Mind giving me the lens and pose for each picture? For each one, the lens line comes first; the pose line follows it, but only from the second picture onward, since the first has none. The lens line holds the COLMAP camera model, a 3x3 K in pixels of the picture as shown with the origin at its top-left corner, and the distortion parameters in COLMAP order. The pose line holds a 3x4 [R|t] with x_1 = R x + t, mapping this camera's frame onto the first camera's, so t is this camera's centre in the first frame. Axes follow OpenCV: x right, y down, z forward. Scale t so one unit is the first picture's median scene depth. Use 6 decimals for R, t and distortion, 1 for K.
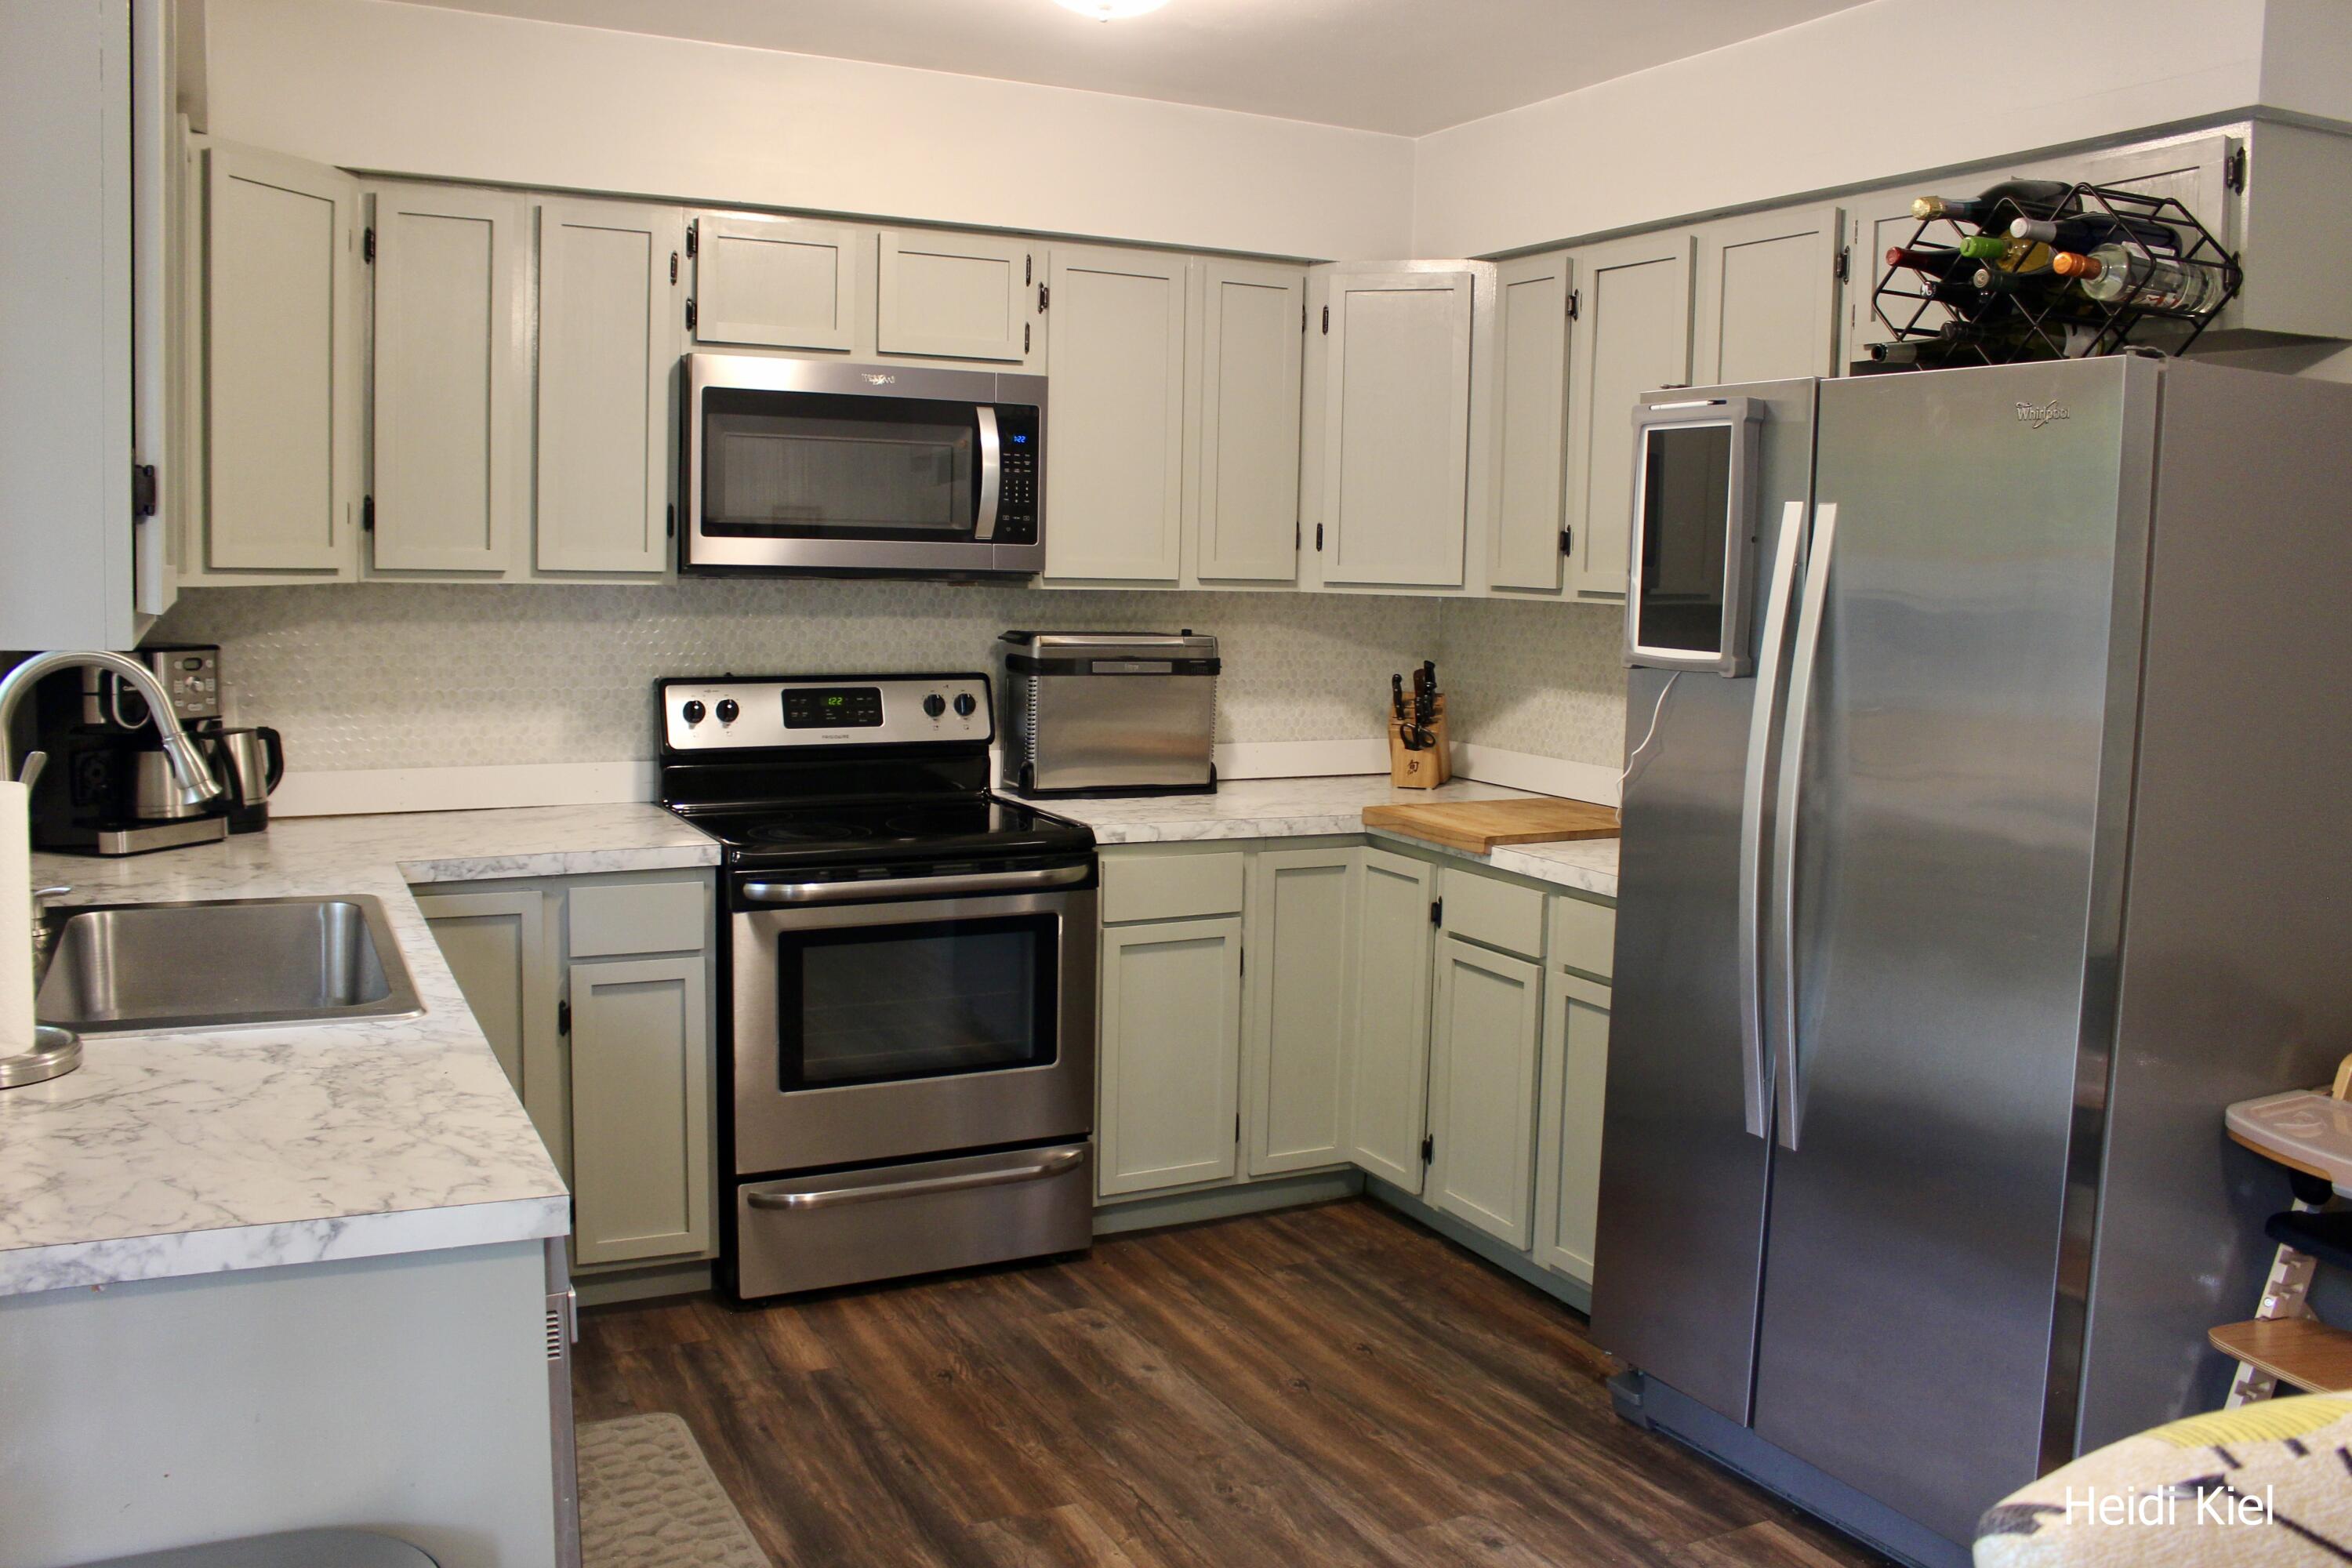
lens RADIAL K [[1992.3, 0, 1164.1], [0, 1992.3, 786.8], [0, 0, 1]] dist [-0.132228, 0.269034]
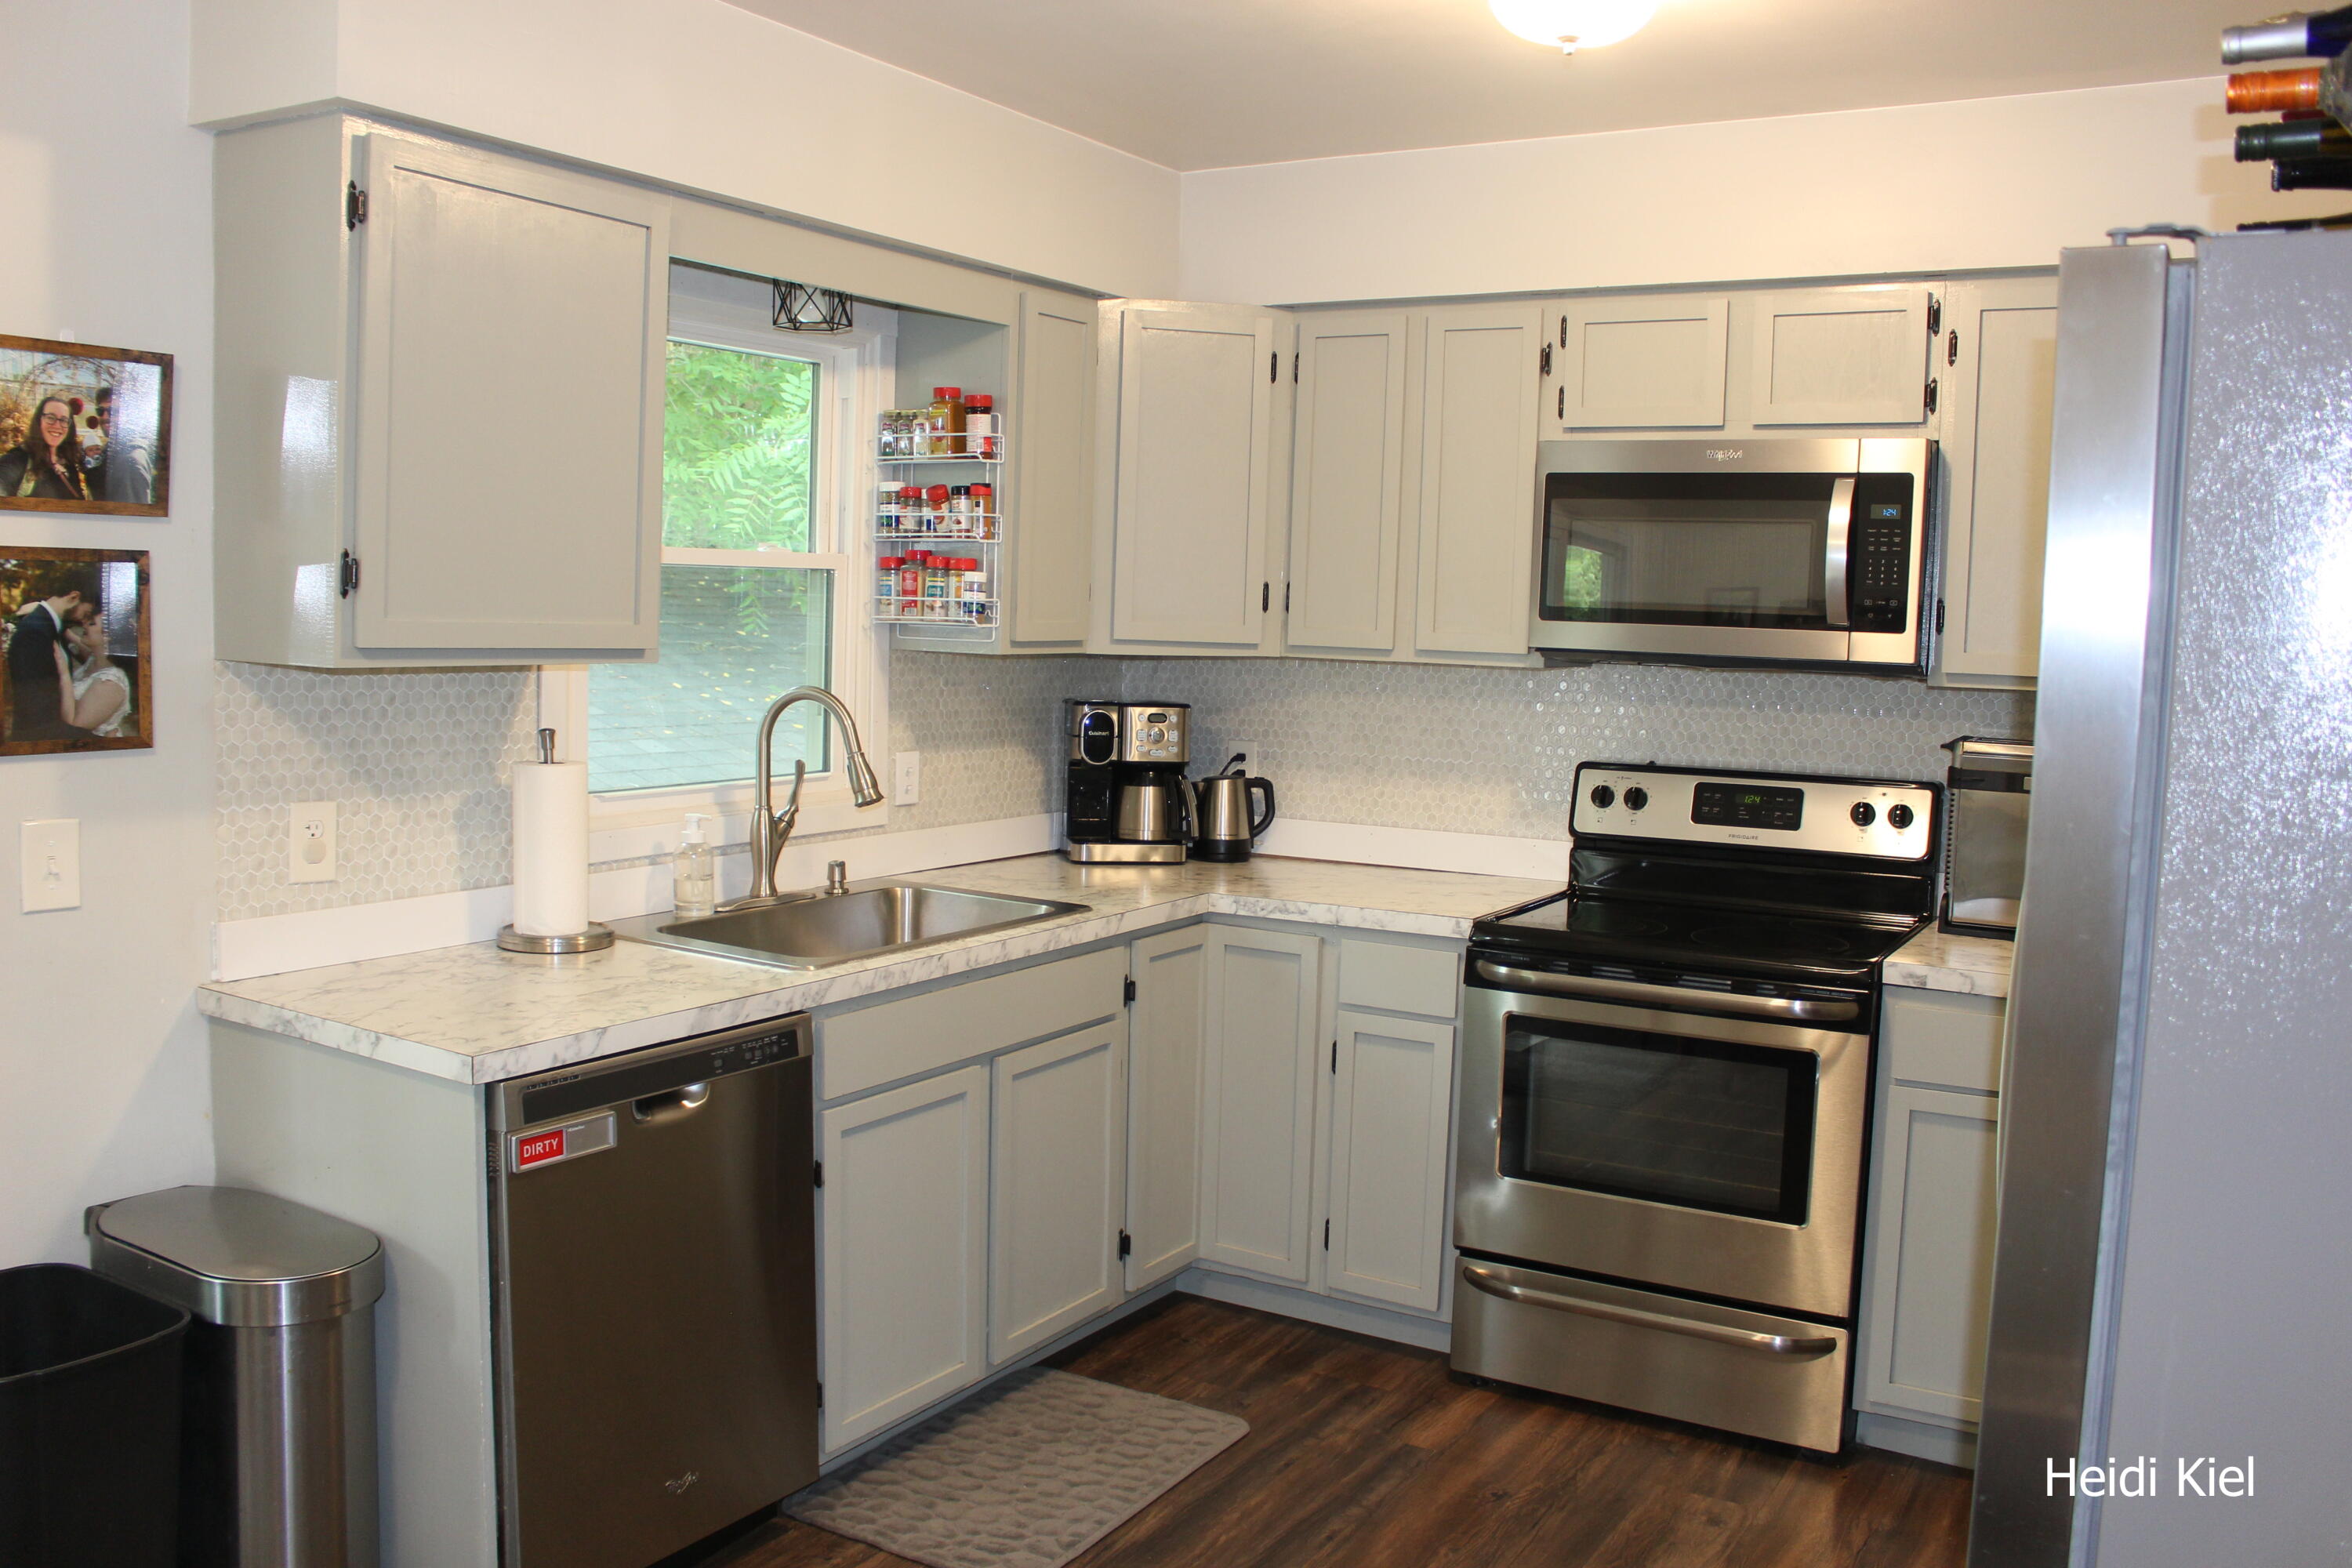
lens RADIAL K [[1992.3, 0, 1164.1], [0, 1992.3, 786.8], [0, 0, 1]] dist [-0.132228, 0.269034]
pose [[0.544536, 0.066832, -0.836071, 0.510305], [-0.117226, 0.993101, 0.003034, -0.021295], [0.830505, 0.096357, 0.548613, 0.284211]]
